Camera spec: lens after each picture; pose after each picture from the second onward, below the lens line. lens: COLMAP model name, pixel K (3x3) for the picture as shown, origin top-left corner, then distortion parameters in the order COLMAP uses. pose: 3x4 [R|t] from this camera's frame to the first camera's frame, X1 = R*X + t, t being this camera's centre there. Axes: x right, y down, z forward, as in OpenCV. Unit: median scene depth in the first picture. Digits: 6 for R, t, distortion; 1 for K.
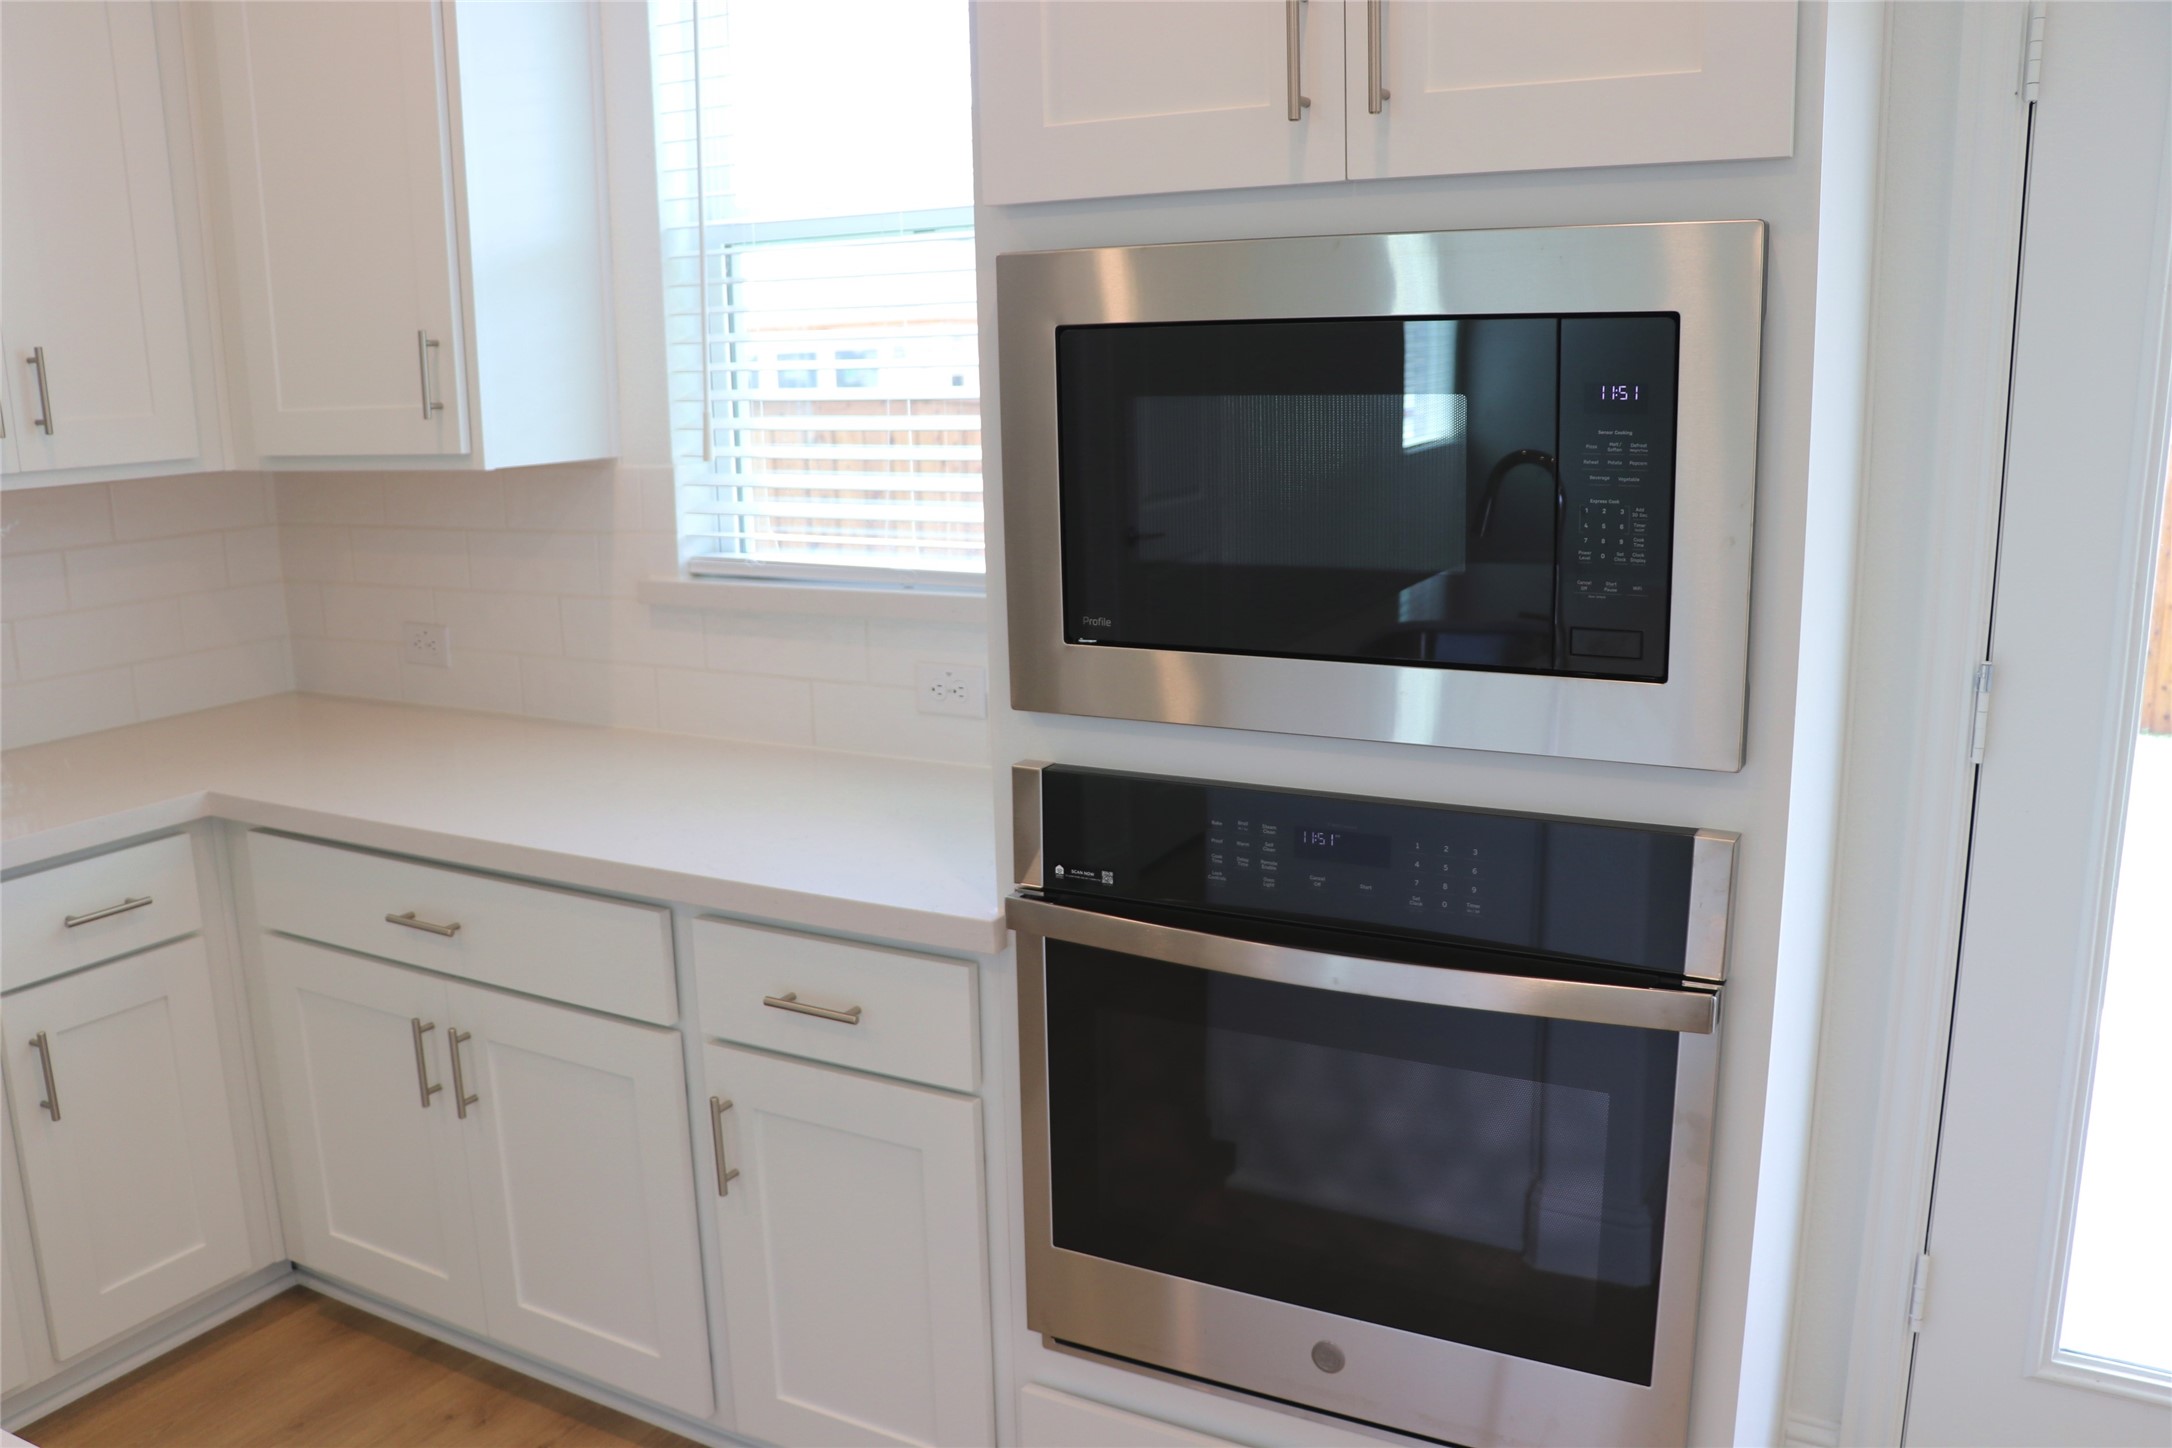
lens RADIAL K [[1766.9, 0, 1053.6], [0, 1766.9, 738.3], [0, 0, 1]] dist [-0.160356, 0.117948]
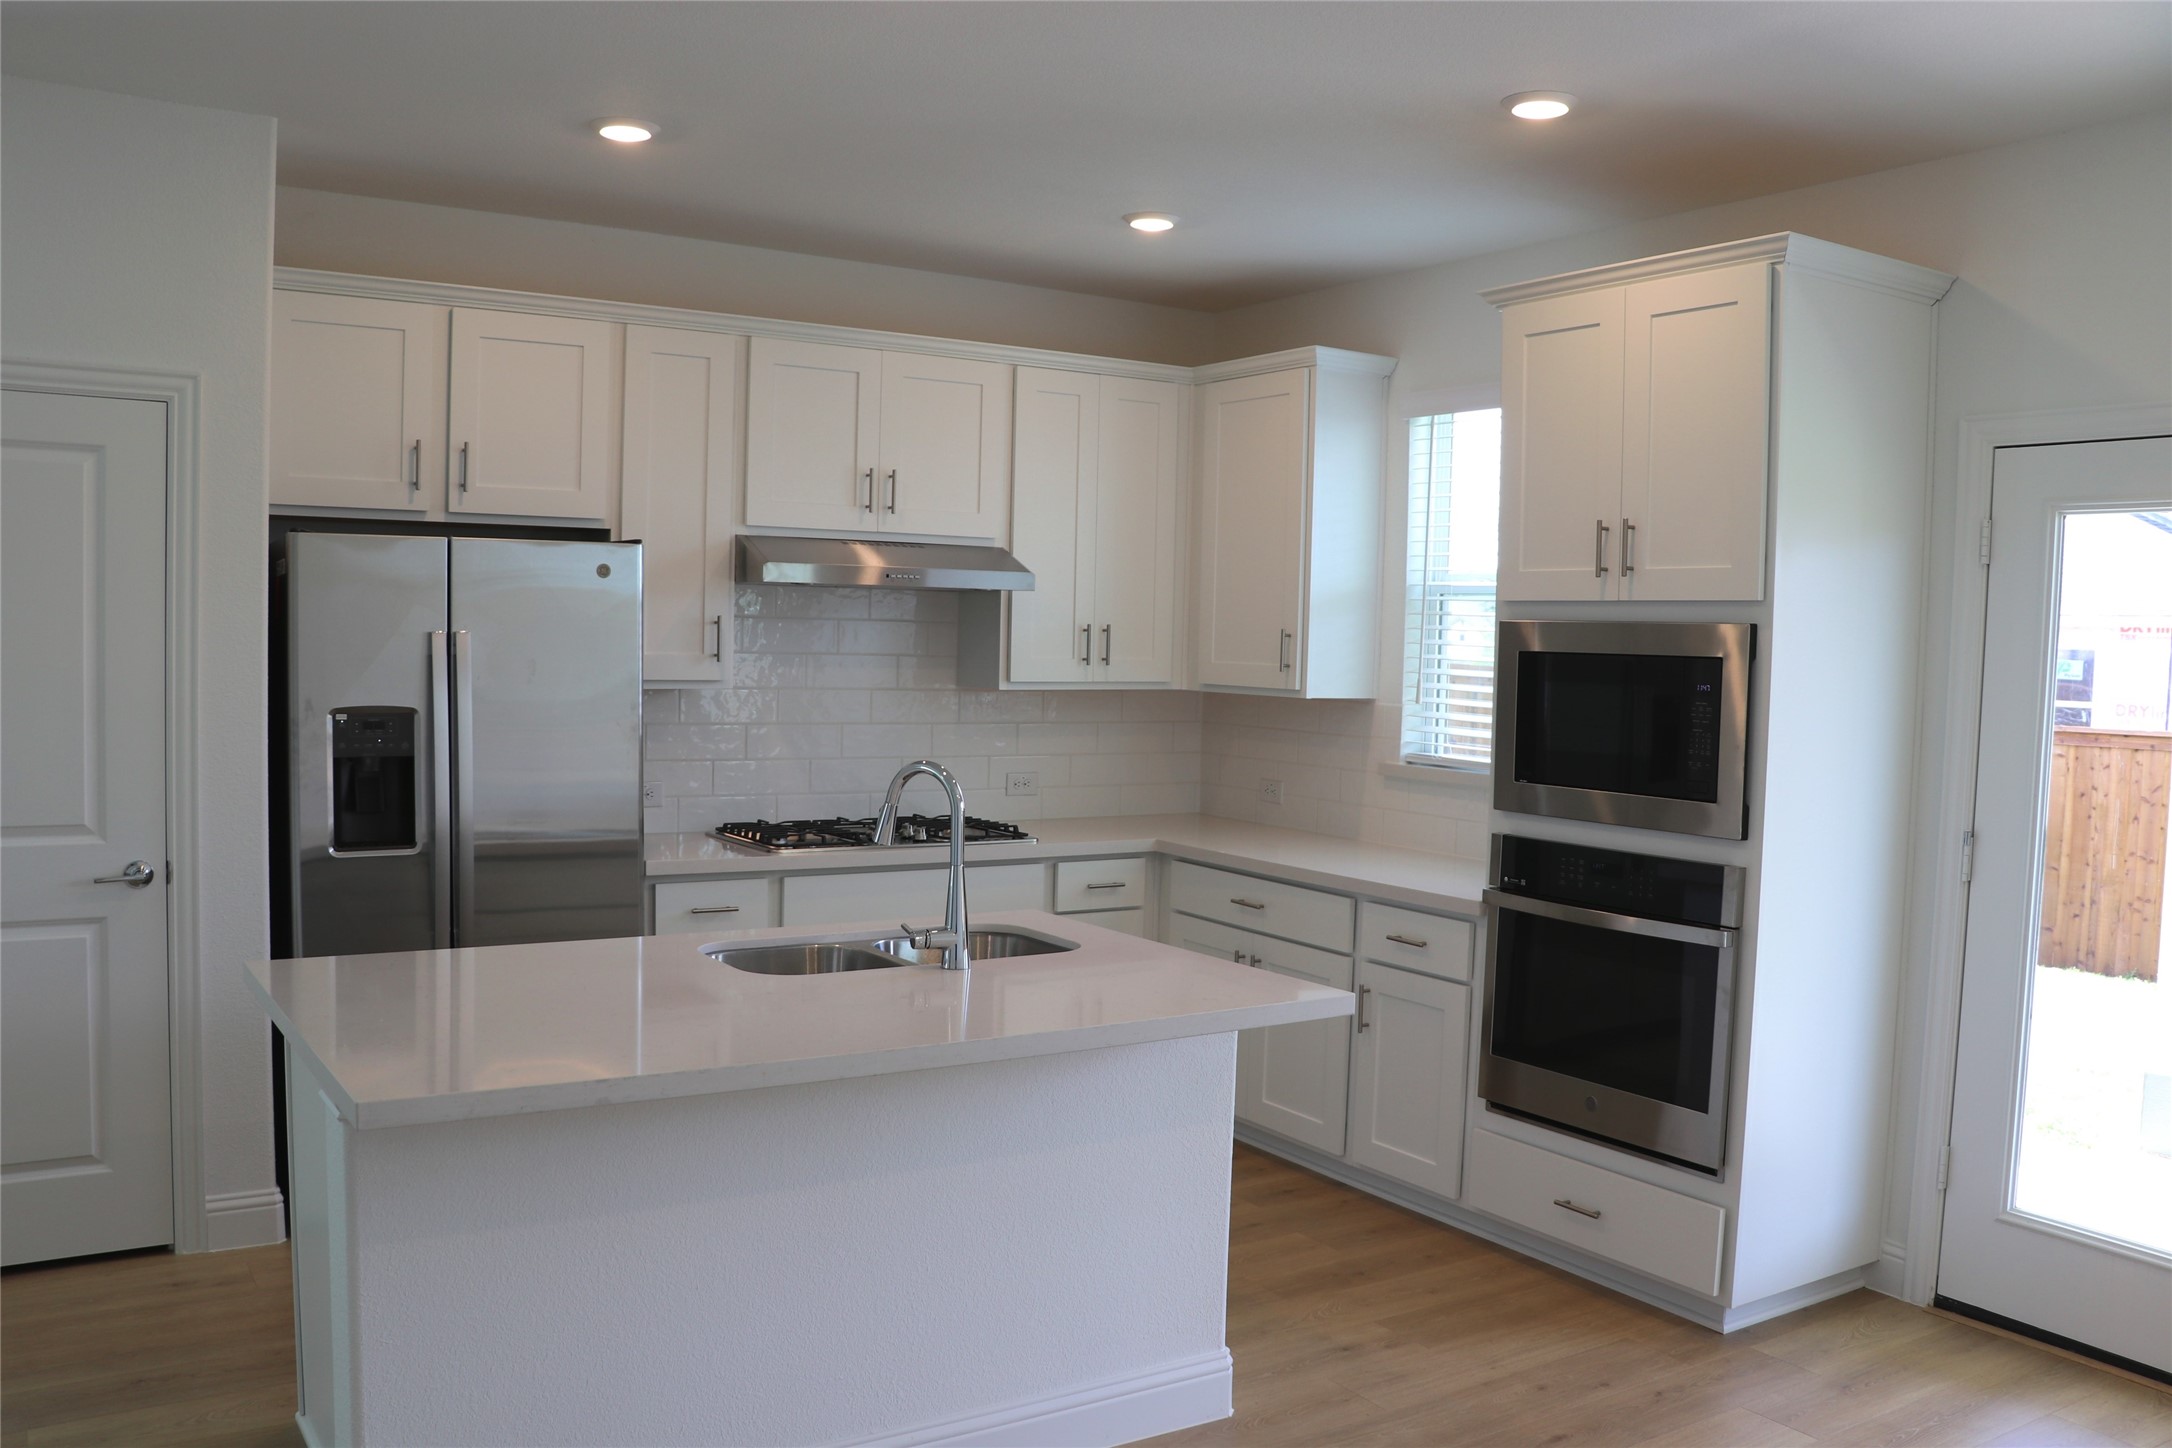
lens RADIAL K [[1766.9, 0, 1053.6], [0, 1766.9, 738.3], [0, 0, 1]] dist [-0.160356, 0.117948]
pose [[0.878085, 0.074404, -0.472684, 0.434058], [-0.146042, 0.982376, -0.116662, 0.194481], [0.455673, 0.171471, 0.873476, -1.032325]]
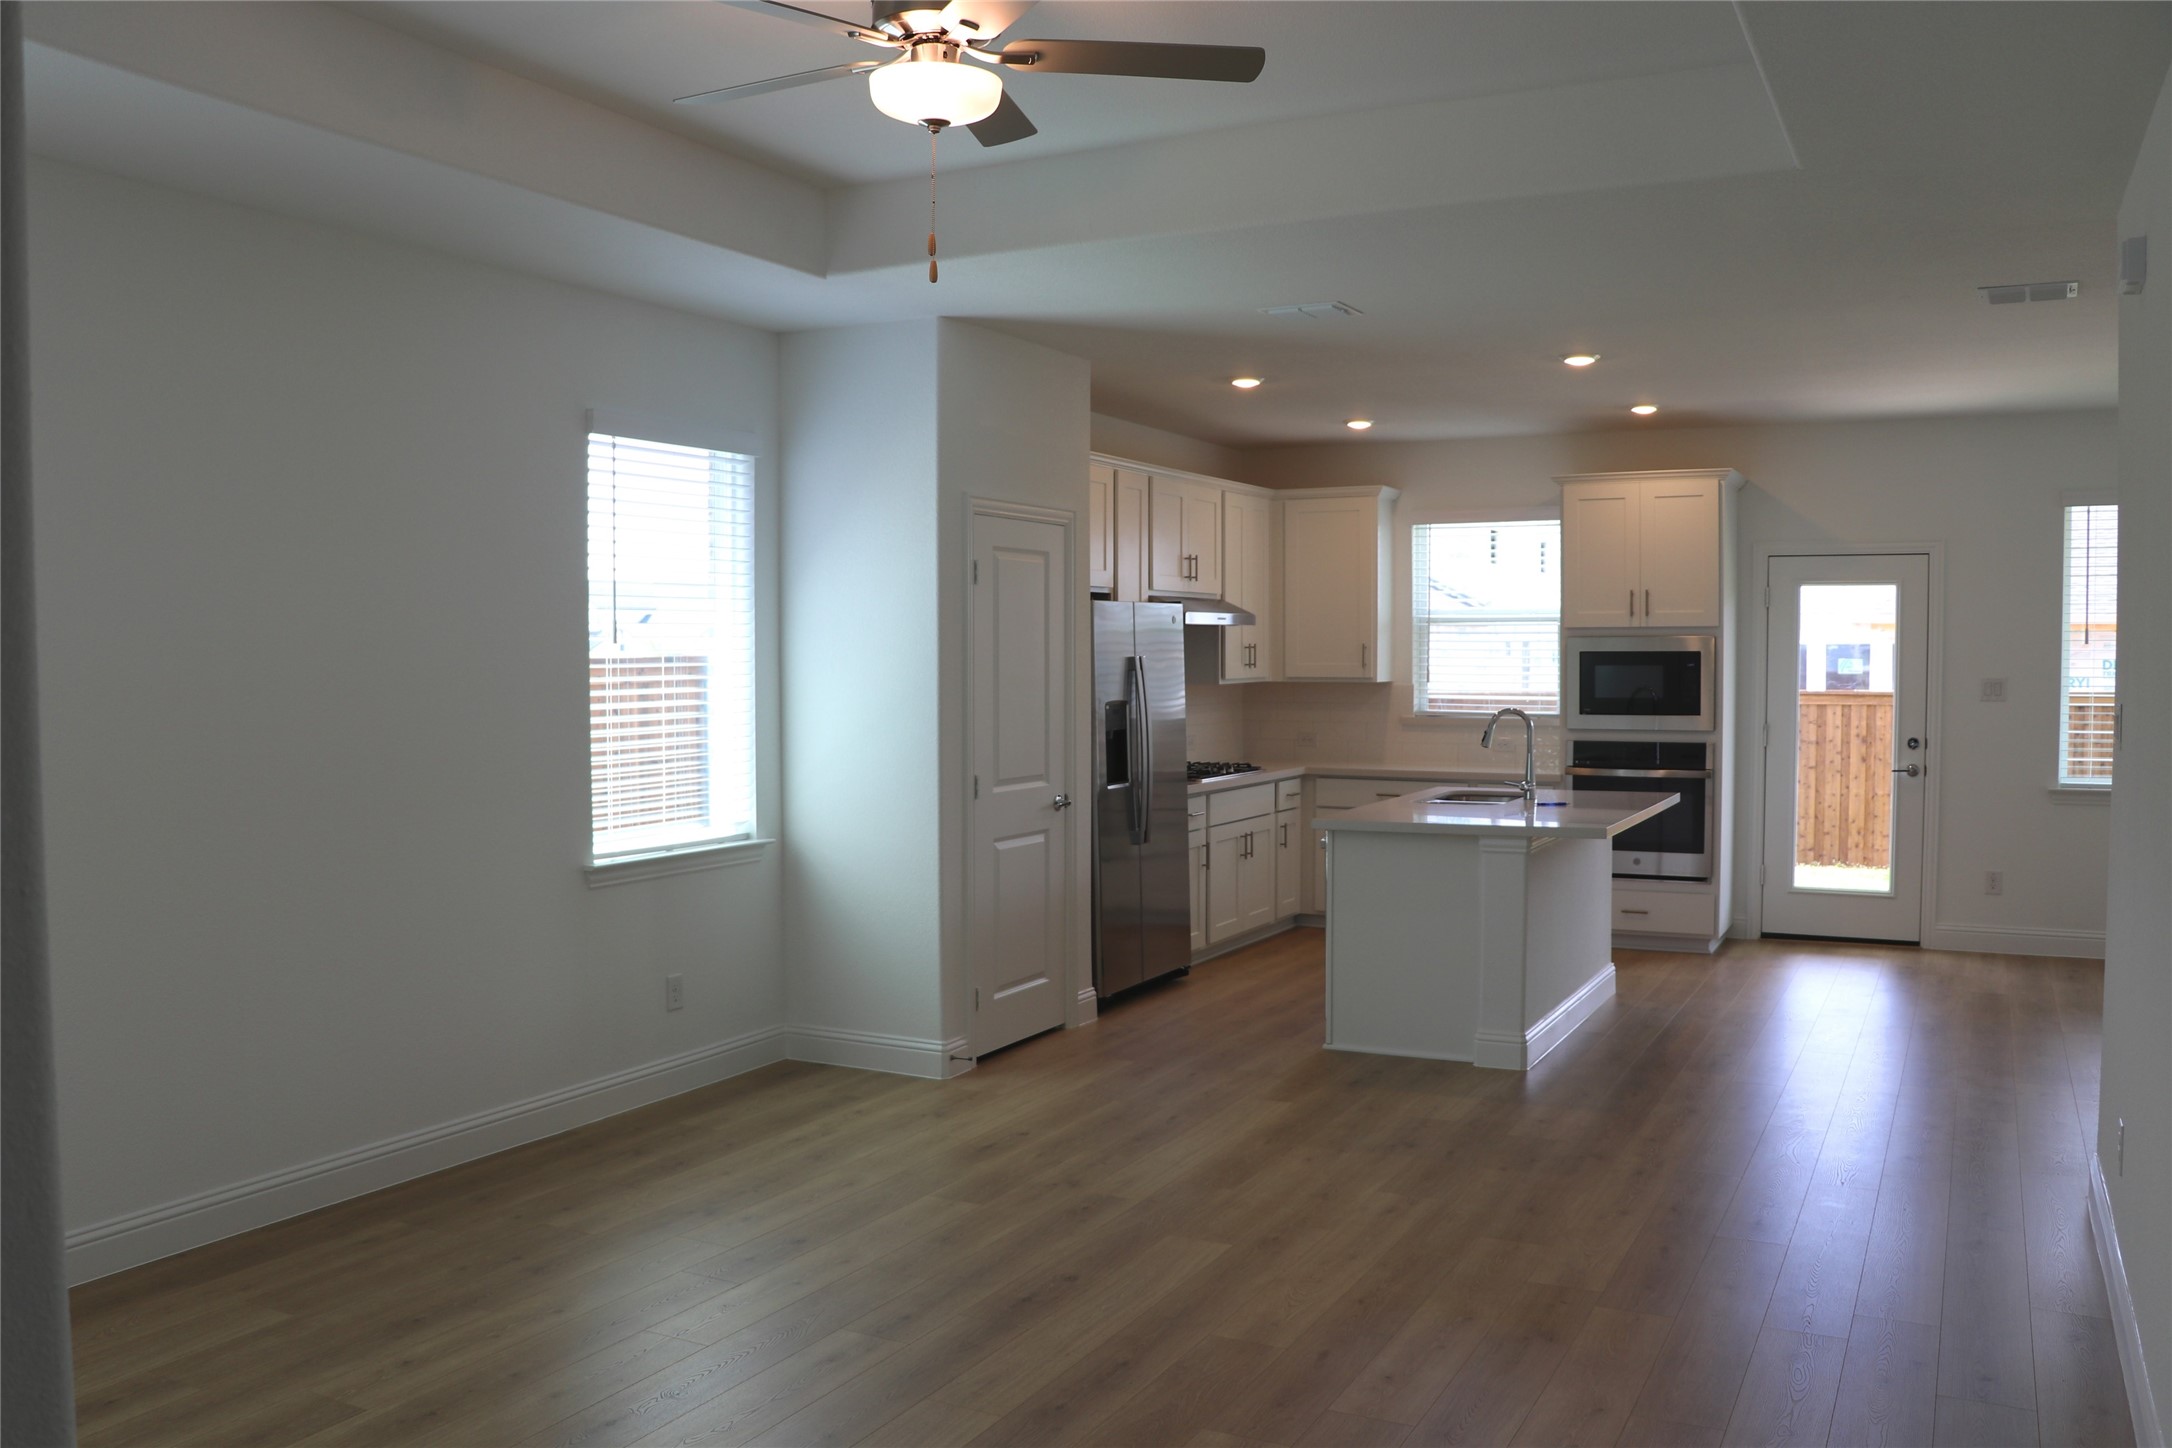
lens RADIAL K [[1766.9, 0, 1053.6], [0, 1766.9, 738.3], [0, 0, 1]] dist [-0.160356, 0.117948]
pose [[0.999662, 0.018942, 0.017831, -1.178548], [-0.015756, 0.986271, -0.164384, 0.636643], [-0.020700, 0.164047, 0.986235, -2.868872]]
